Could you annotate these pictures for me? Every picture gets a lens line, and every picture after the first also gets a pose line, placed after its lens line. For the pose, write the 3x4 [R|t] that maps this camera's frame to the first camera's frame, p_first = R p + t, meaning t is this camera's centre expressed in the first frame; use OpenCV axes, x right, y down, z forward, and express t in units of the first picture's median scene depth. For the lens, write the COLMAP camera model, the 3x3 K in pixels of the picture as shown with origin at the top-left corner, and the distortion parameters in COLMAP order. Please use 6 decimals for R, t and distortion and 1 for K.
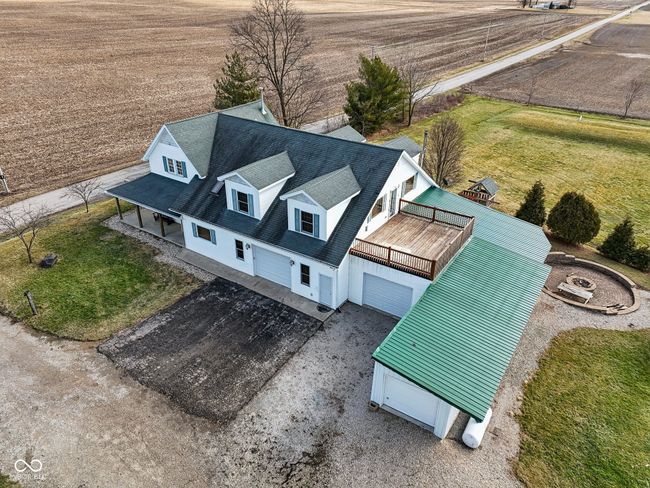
lens RADIAL K [[477.0, 0, 327.3], [0, 477.0, 242.3], [0, 0, 1]] dist [0.084004, -0.072120]
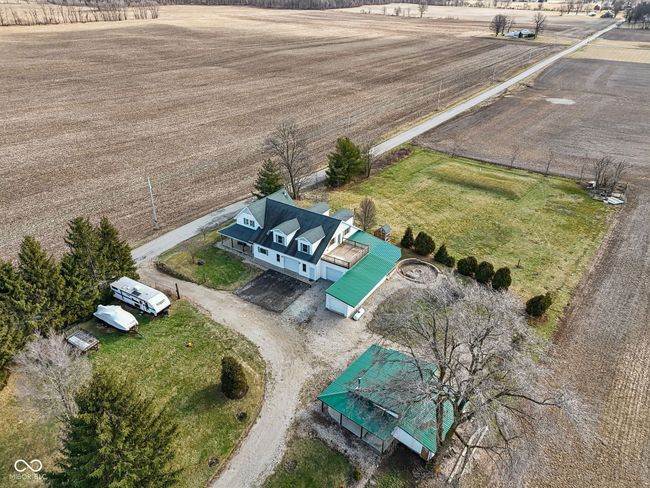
lens RADIAL K [[462.5, 0, 325.0], [0, 462.5, 244.0], [0, 0, 1]] dist [0.083068, -0.057353]
pose [[0.999993, 0.000110, 0.003861, 0.052723], [-0.000122, 0.999995, 0.003100, -0.064620], [-0.003860, -0.003101, 0.999988, -1.421012]]
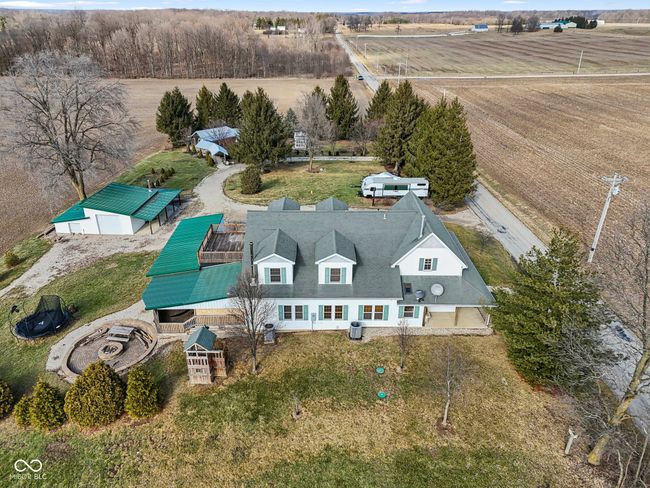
lens RADIAL K [[477.0, 0, 327.3], [0, 477.0, 242.3], [0, 0, 1]] dist [0.084004, -0.072120]
pose [[-0.820329, 0.234195, -0.521741, 0.696828], [-0.287188, 0.620238, 0.729951, -1.186274], [0.494554, 0.748637, -0.441541, 1.710106]]
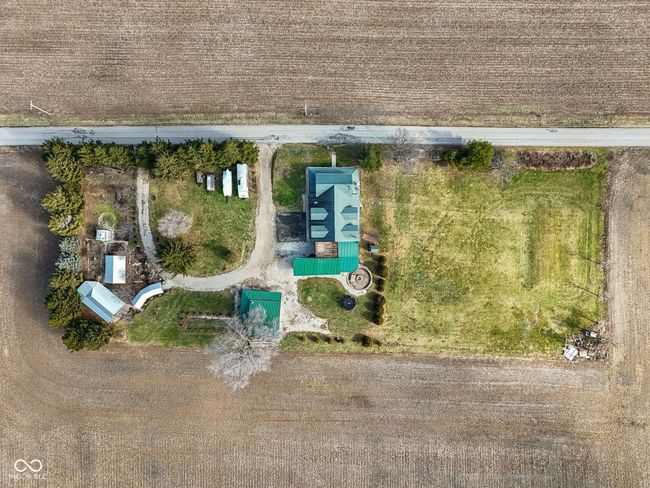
lens RADIAL K [[462.5, 0, 325.0], [0, 462.5, 244.0], [0, 0, 1]] dist [0.083068, -0.057353]
pose [[0.572636, 0.819588, -0.019077, 0.198231], [-0.424917, 0.316624, 0.848054, -3.523293], [0.701095, -0.477520, 0.529567, -1.280556]]
